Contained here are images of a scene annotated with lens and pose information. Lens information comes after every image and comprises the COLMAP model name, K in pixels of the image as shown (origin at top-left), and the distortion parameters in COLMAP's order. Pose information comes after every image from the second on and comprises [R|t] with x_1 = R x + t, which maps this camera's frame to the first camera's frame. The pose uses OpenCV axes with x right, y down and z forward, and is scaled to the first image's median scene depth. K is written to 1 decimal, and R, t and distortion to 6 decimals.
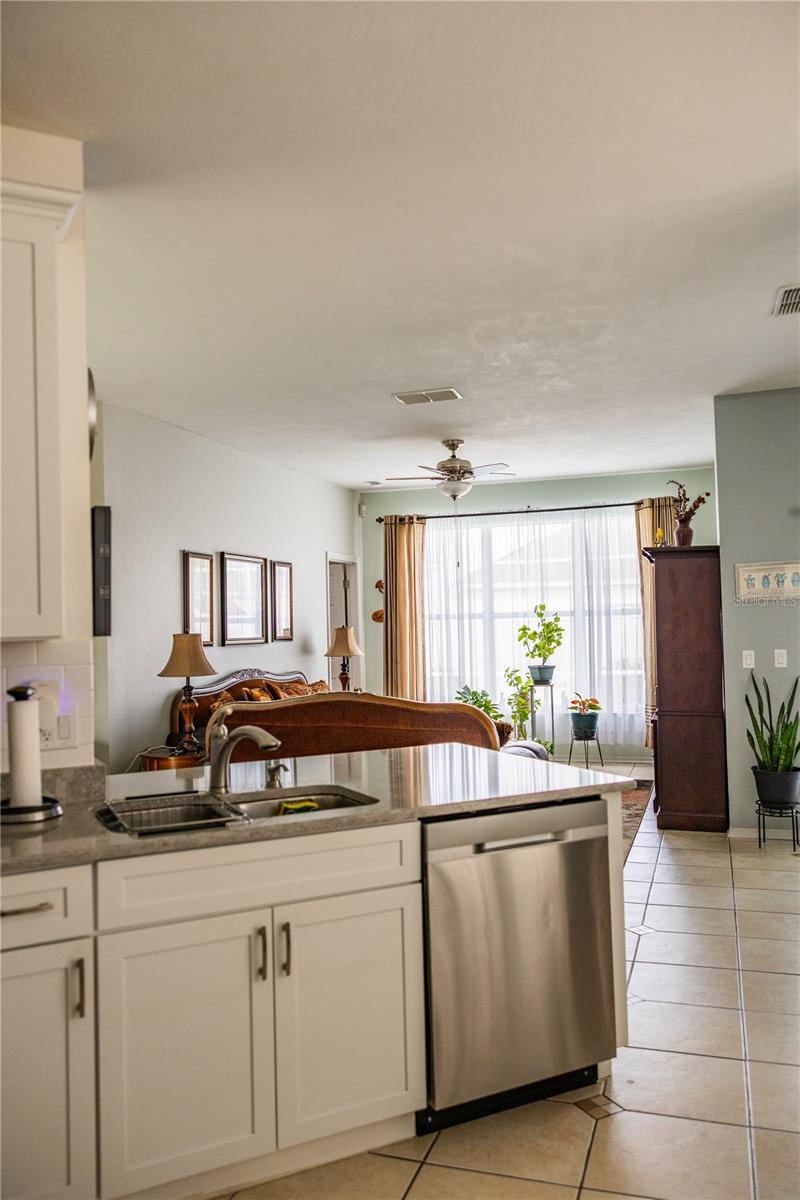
lens RADIAL K [[947.1, 0, 397.3], [0, 947.1, 597.7], [0, 0, 1]] dist [0.012143, 0.003478]
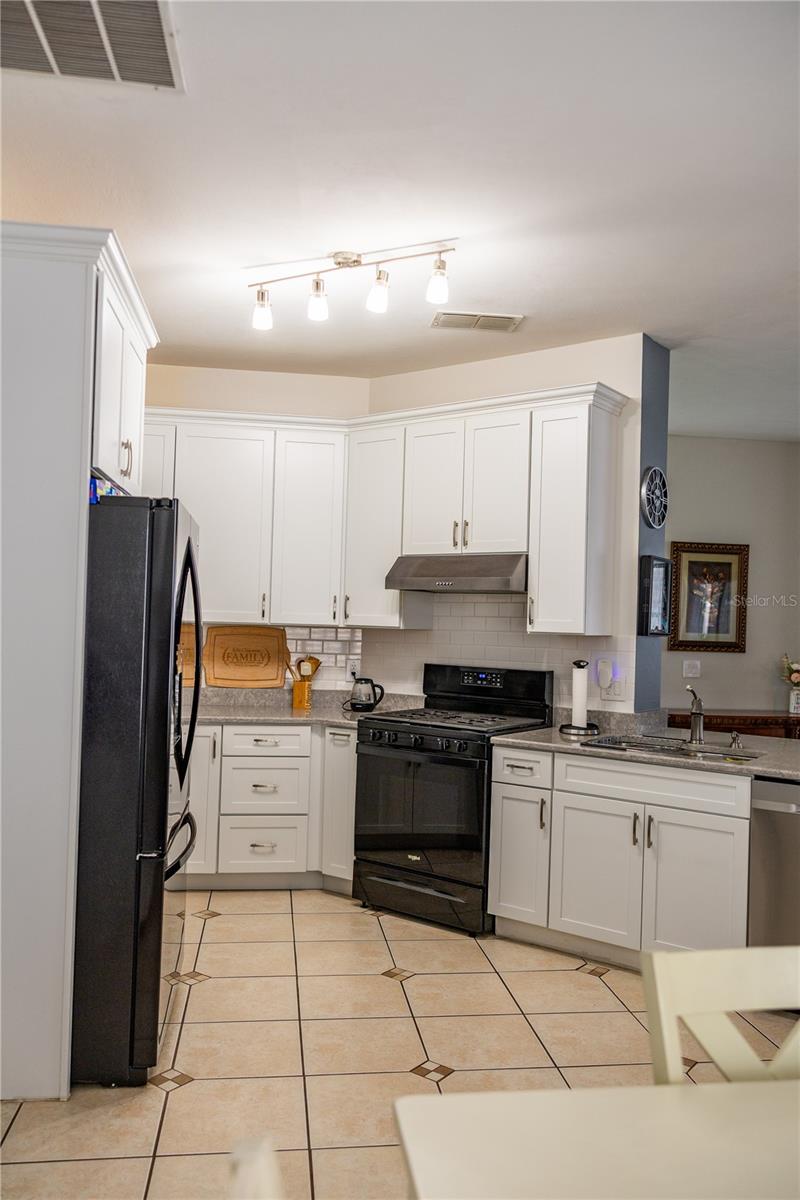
lens RADIAL K [[947.1, 0, 397.8], [0, 947.1, 609.2], [0, 0, 1]] dist [0.012143, 0.003478]
pose [[0.422401, 0.025983, -0.906037, 0.473760], [-0.013691, 0.999658, 0.022285, -0.017164], [0.906306, 0.002992, 0.422612, -0.033012]]
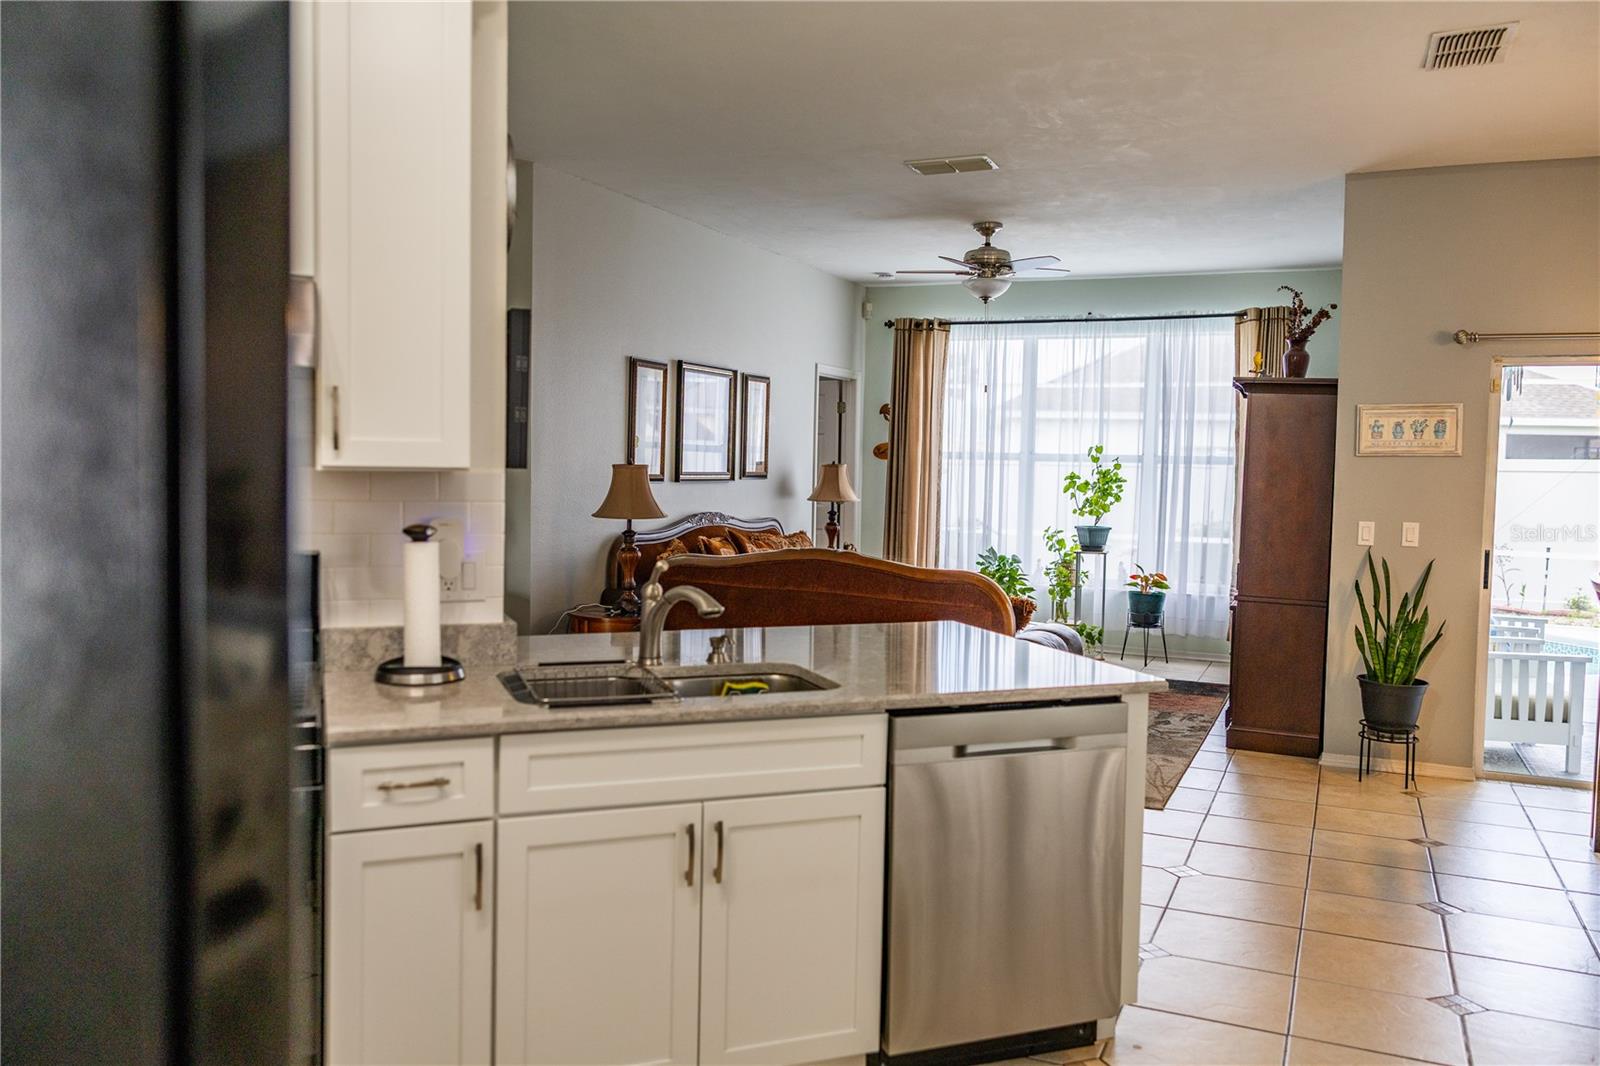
lens RADIAL K [[1262.8, 0, 796.2], [0, 1262.8, 519.1], [0, 0, 1]] dist [0.012143, 0.003478]
pose [[0.994235, 0.050293, -0.094701, 0.017555], [-0.042786, 0.995901, 0.079694, -0.006485], [0.098321, -0.075183, 0.992311, -0.033159]]
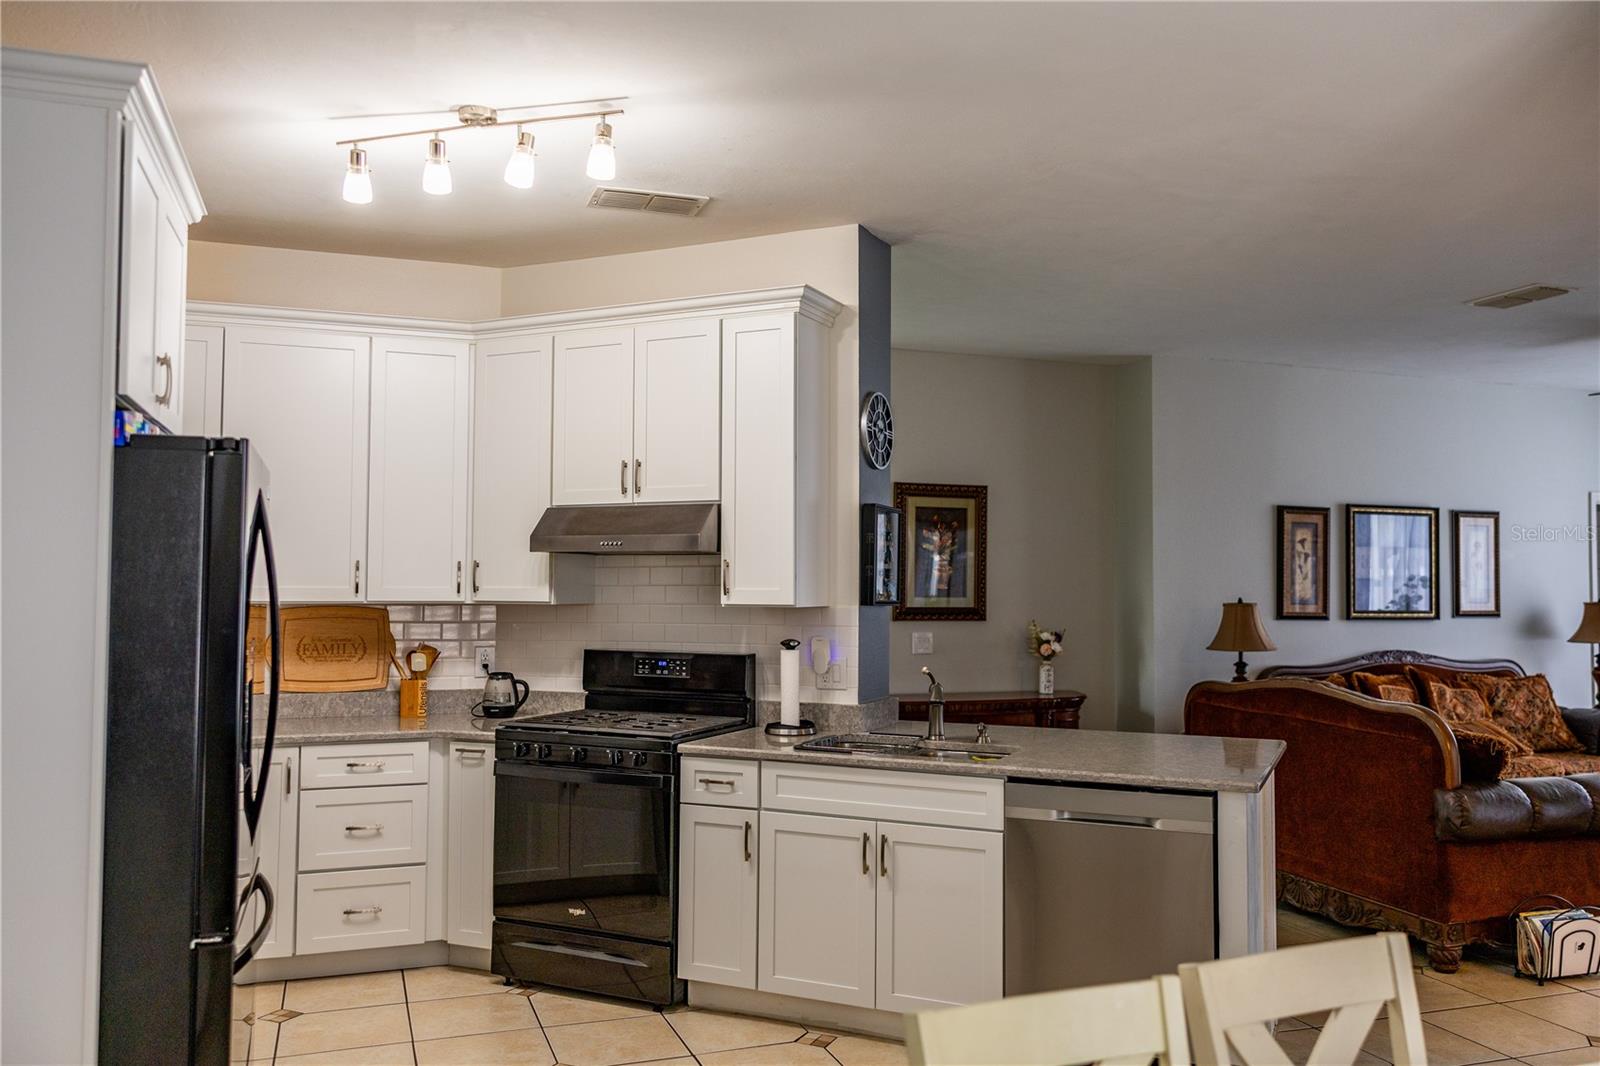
lens RADIAL K [[1262.8, 0, 794.3], [0, 1262.8, 537.3], [0, 0, 1]] dist [0.012143, 0.003478]
pose [[0.601305, -0.003002, -0.799014, 0.479216], [0.003227, 0.999994, -0.001329, -0.024028], [0.799013, -0.001779, 0.601311, -0.050649]]
